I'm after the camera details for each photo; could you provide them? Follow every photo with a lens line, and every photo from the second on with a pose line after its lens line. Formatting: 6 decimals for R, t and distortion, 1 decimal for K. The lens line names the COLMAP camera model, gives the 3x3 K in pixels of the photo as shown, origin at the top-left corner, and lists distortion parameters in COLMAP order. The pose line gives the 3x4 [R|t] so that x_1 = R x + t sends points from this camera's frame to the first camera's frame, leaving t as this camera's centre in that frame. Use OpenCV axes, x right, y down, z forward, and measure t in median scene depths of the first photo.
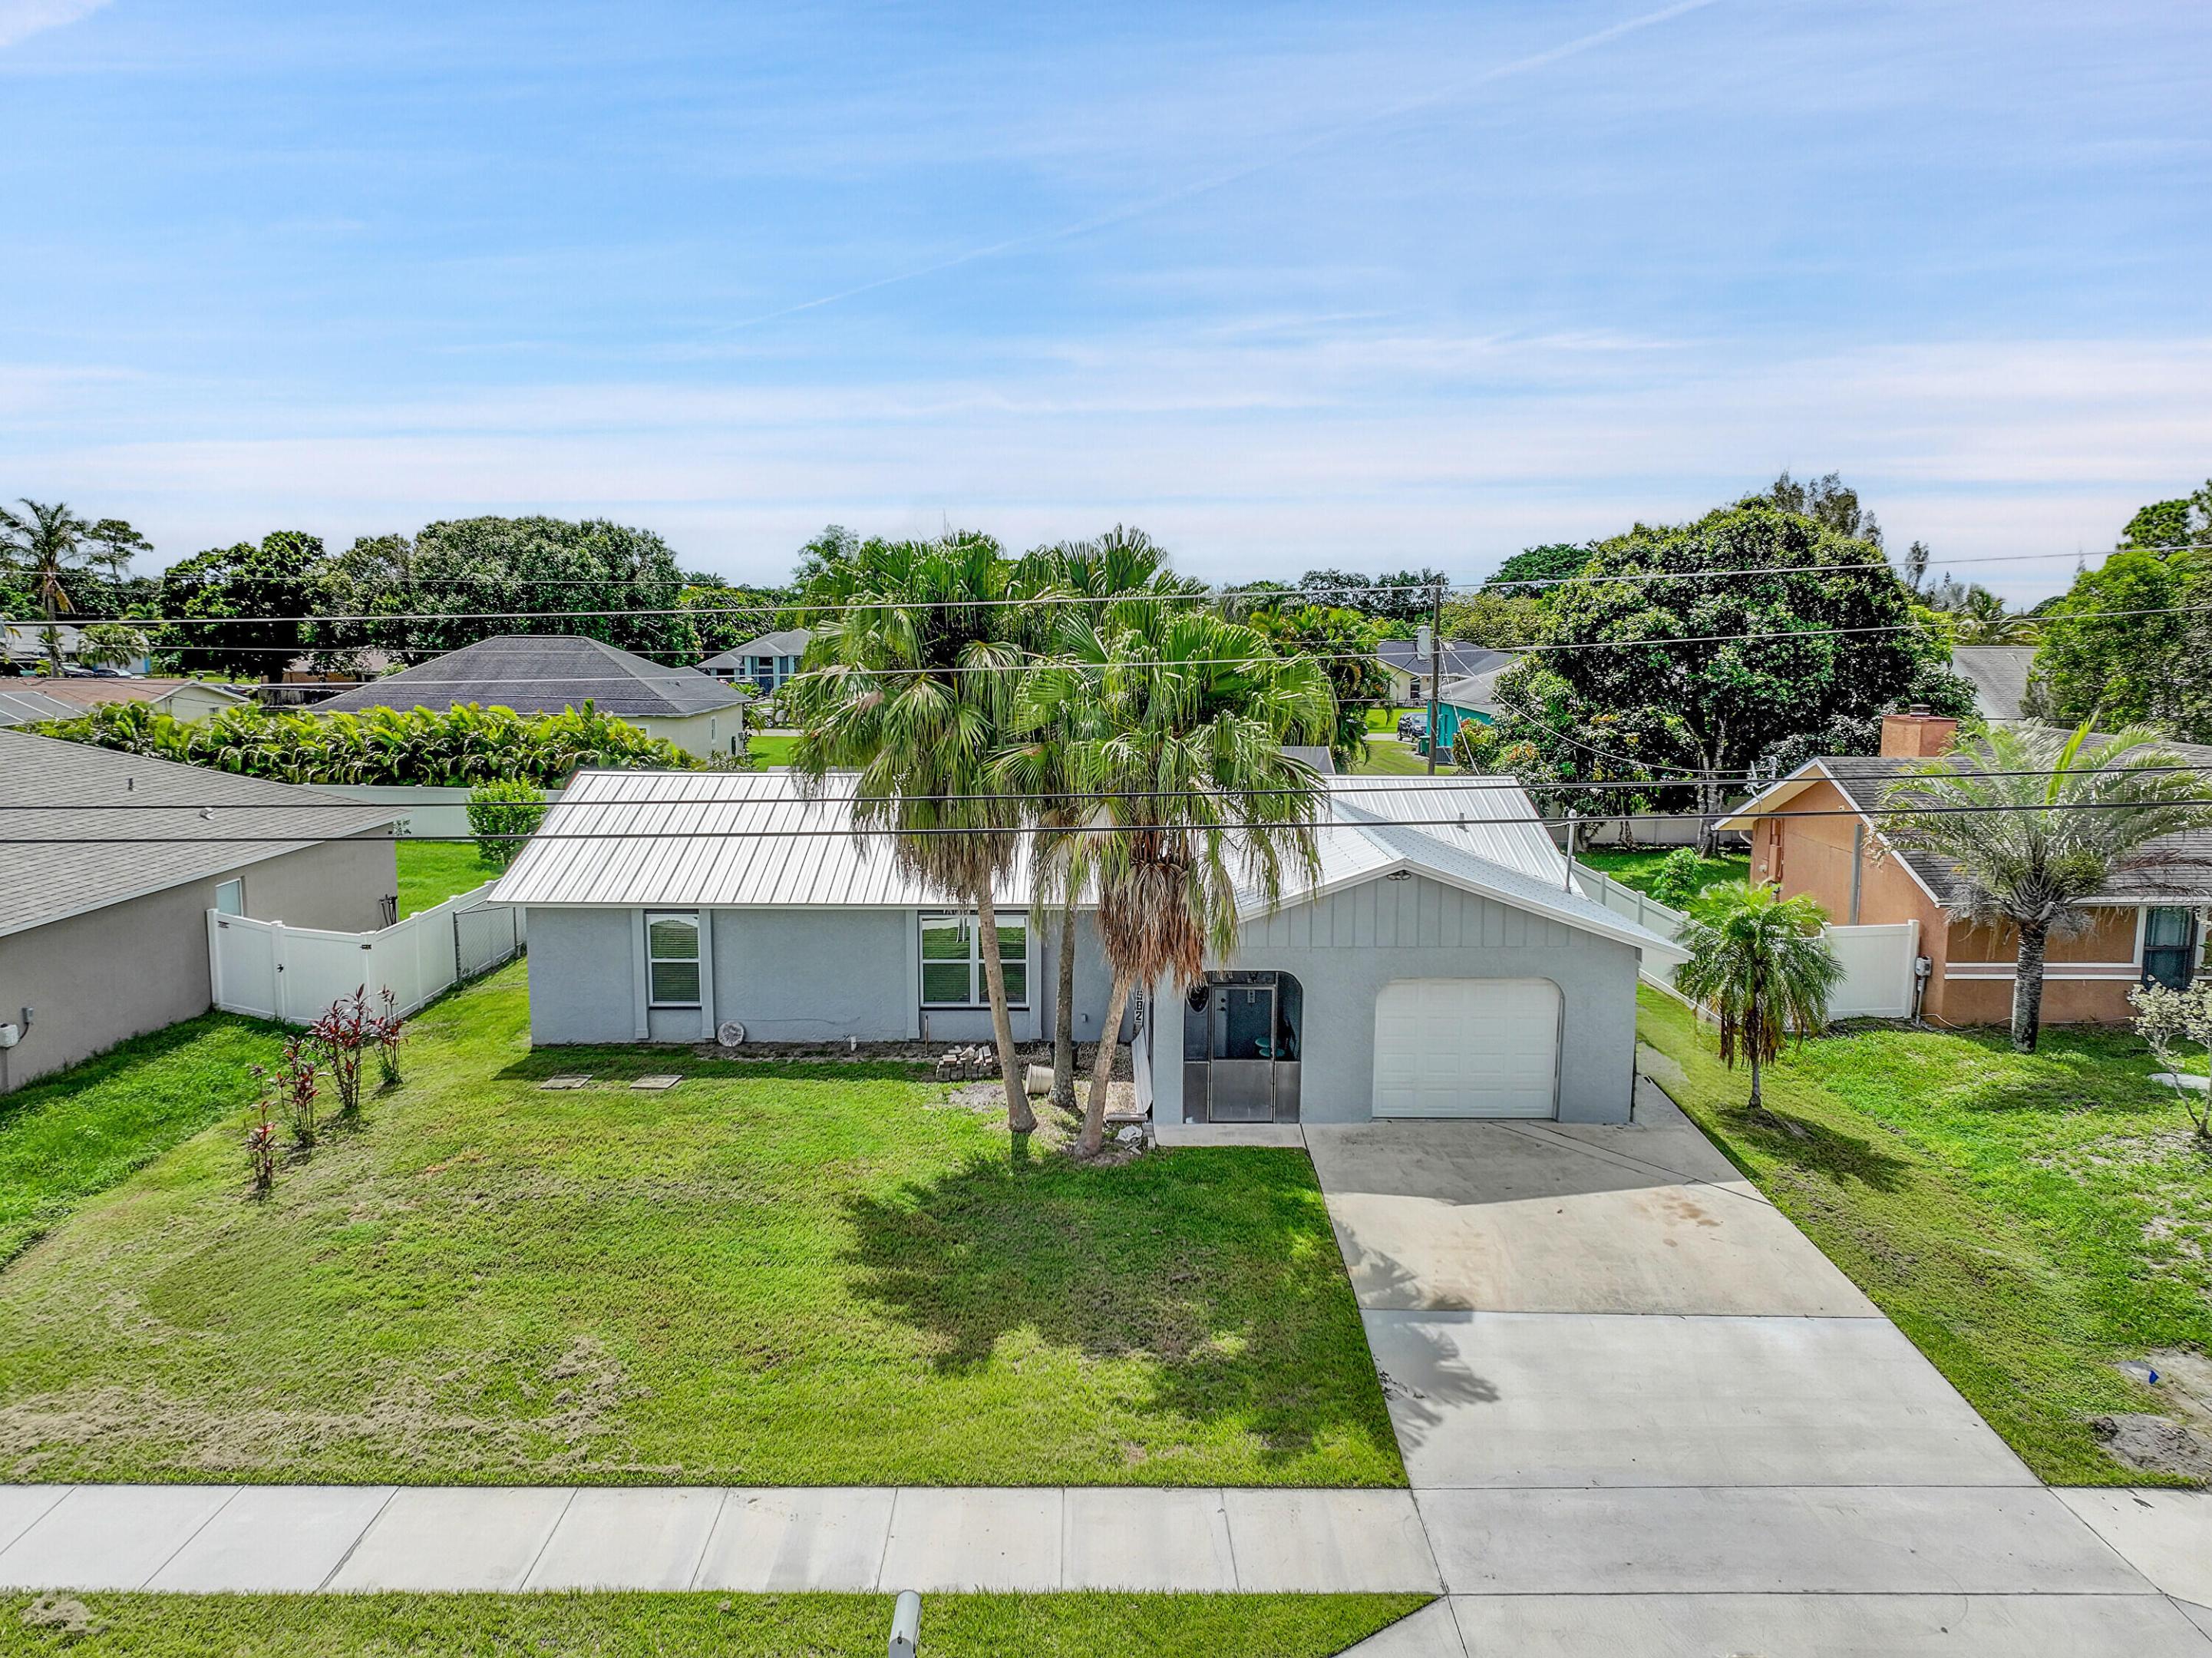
lens RADIAL K [[1543.9, 0, 1106.0], [0, 1543.9, 829.0], [0, 0, 1]] dist [-0.005631, 0.020342]
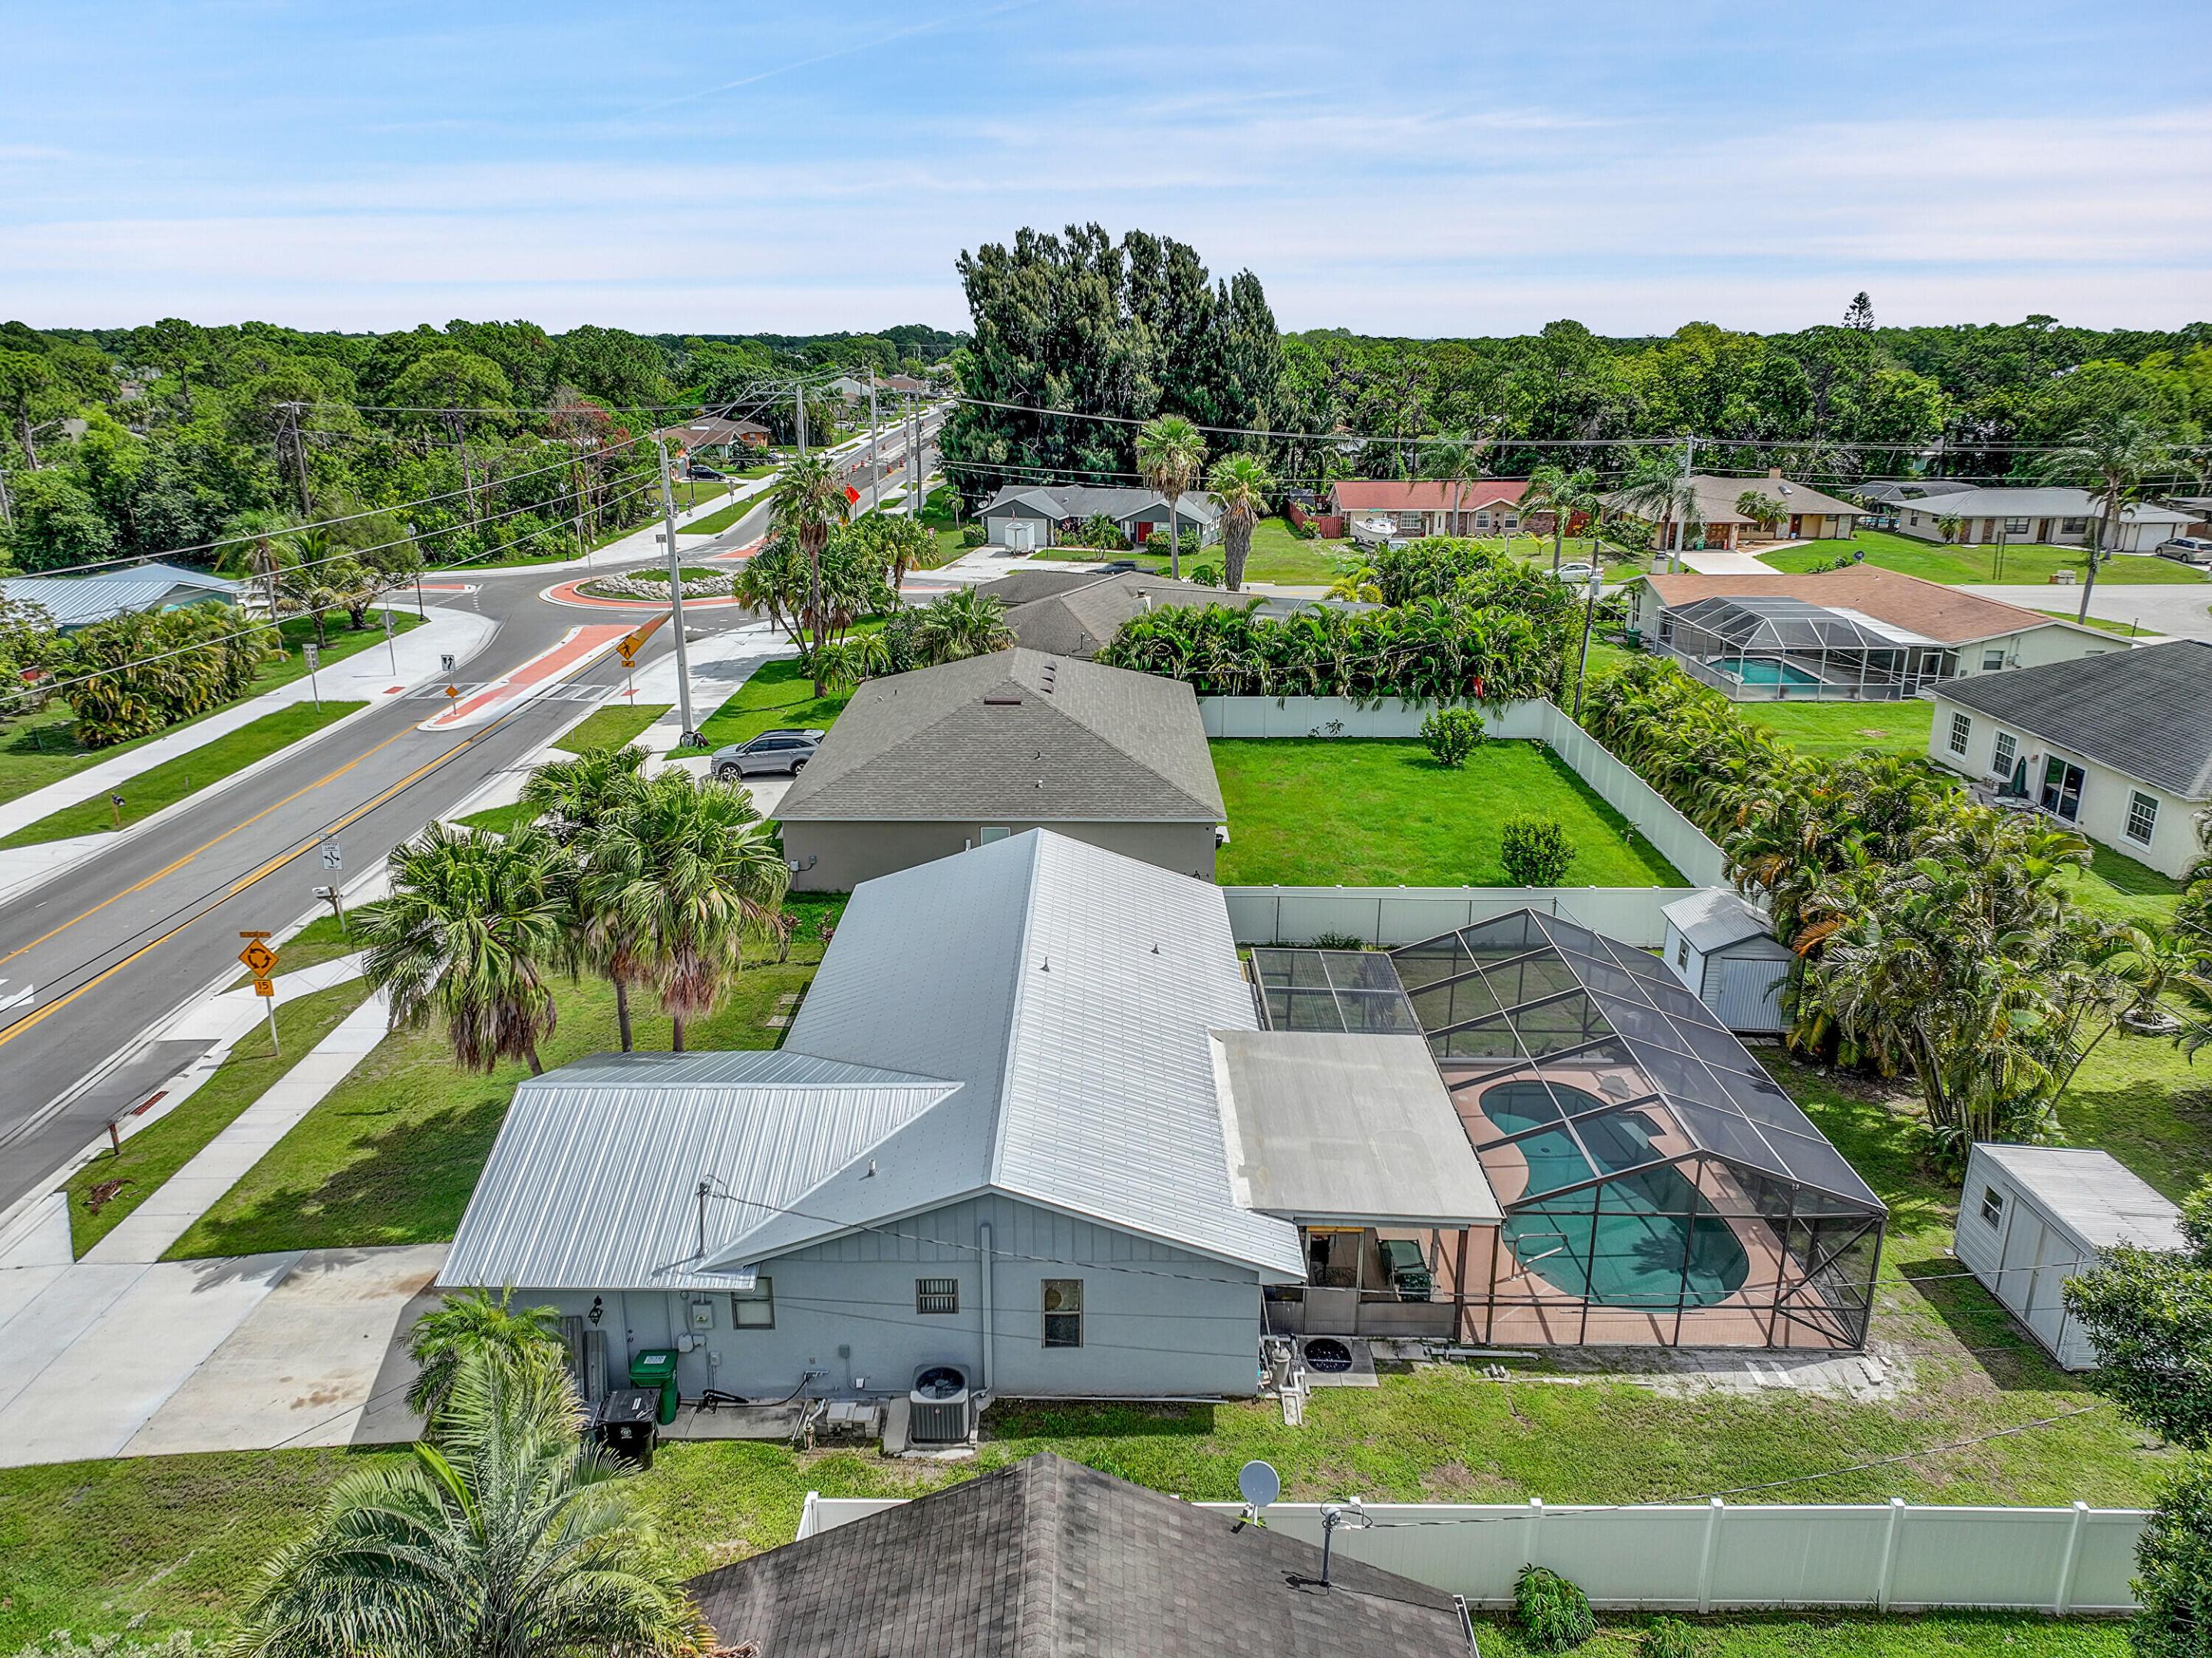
lens RADIAL K [[1543.9, 0, 1106.0], [0, 1543.9, 829.0], [0, 0, 1]] dist [-0.005631, 0.020342]
pose [[-0.008608, 0.292981, -0.956079, 1.389052], [-0.140750, 0.946241, 0.291234, -0.632717], [0.990008, 0.137075, 0.033092, 1.462594]]
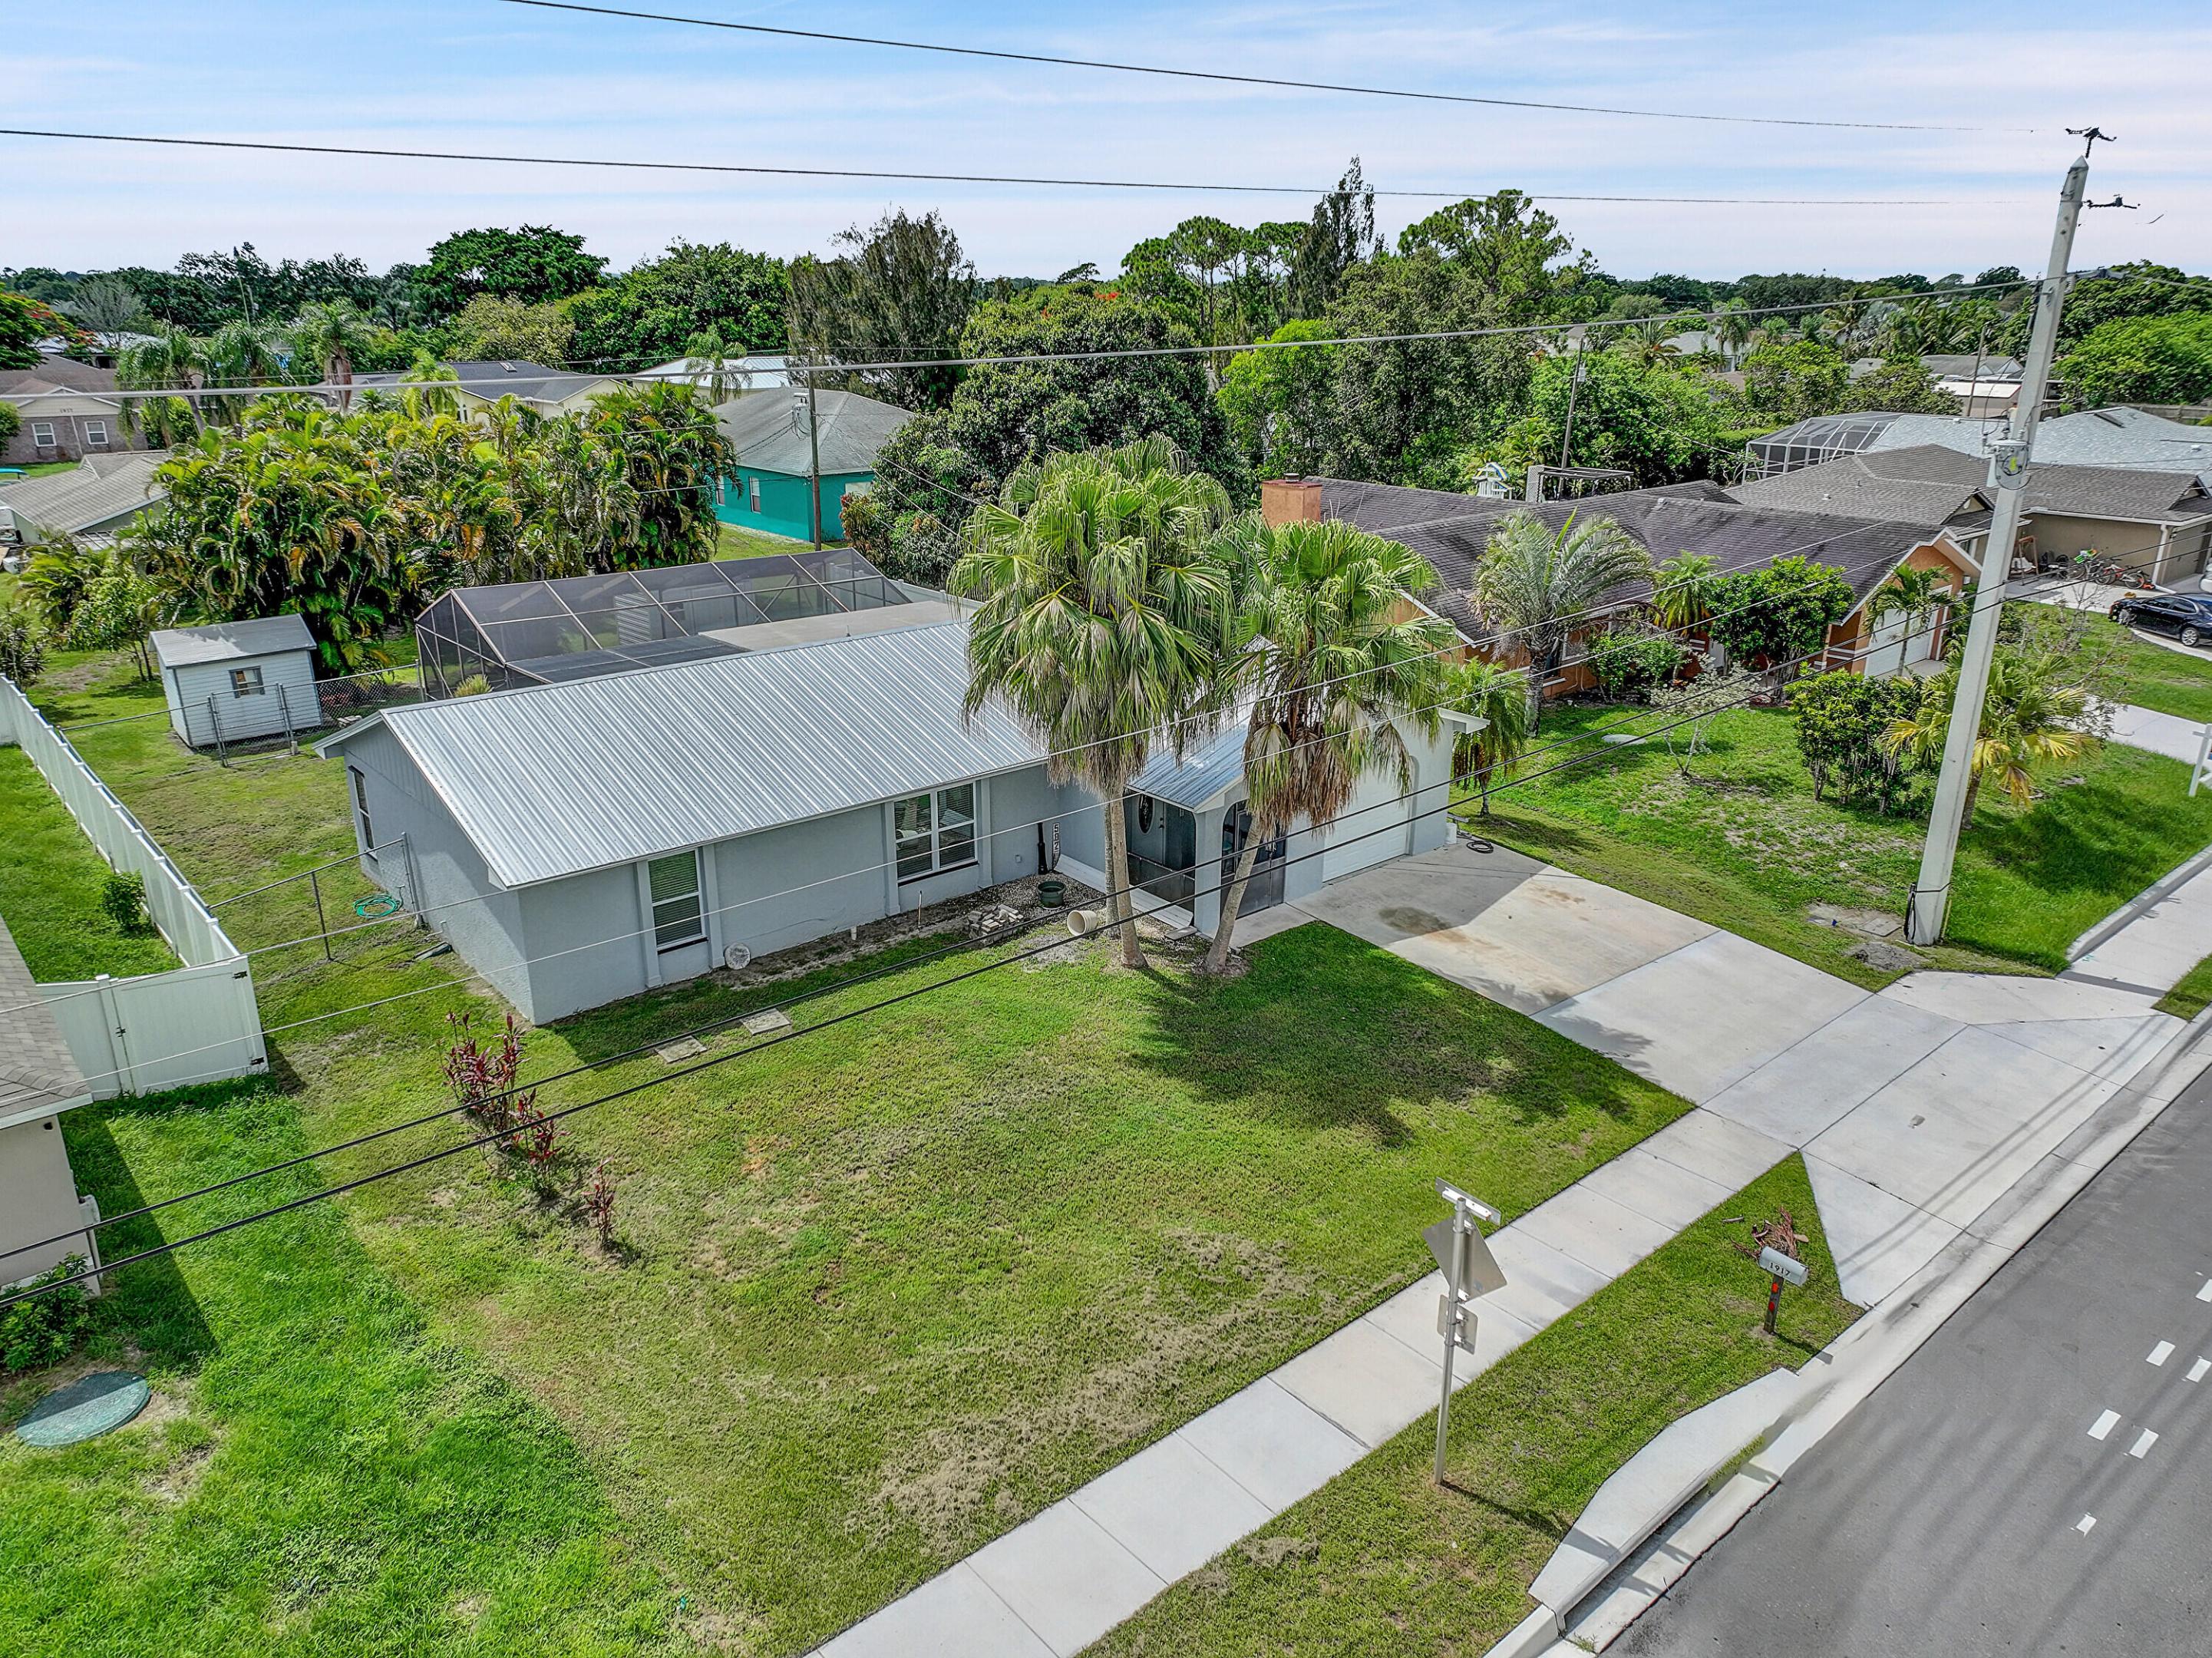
lens RADIAL K [[1562.0, 0, 1096.1], [0, 1562.0, 818.4], [0, 0, 1]] dist [0.006799, 0.003088]
pose [[0.765269, -0.212175, 0.607738, -0.825034], [0.092007, 0.970476, 0.222959, -0.193091], [-0.637101, -0.114708, 0.762197, 0.133715]]
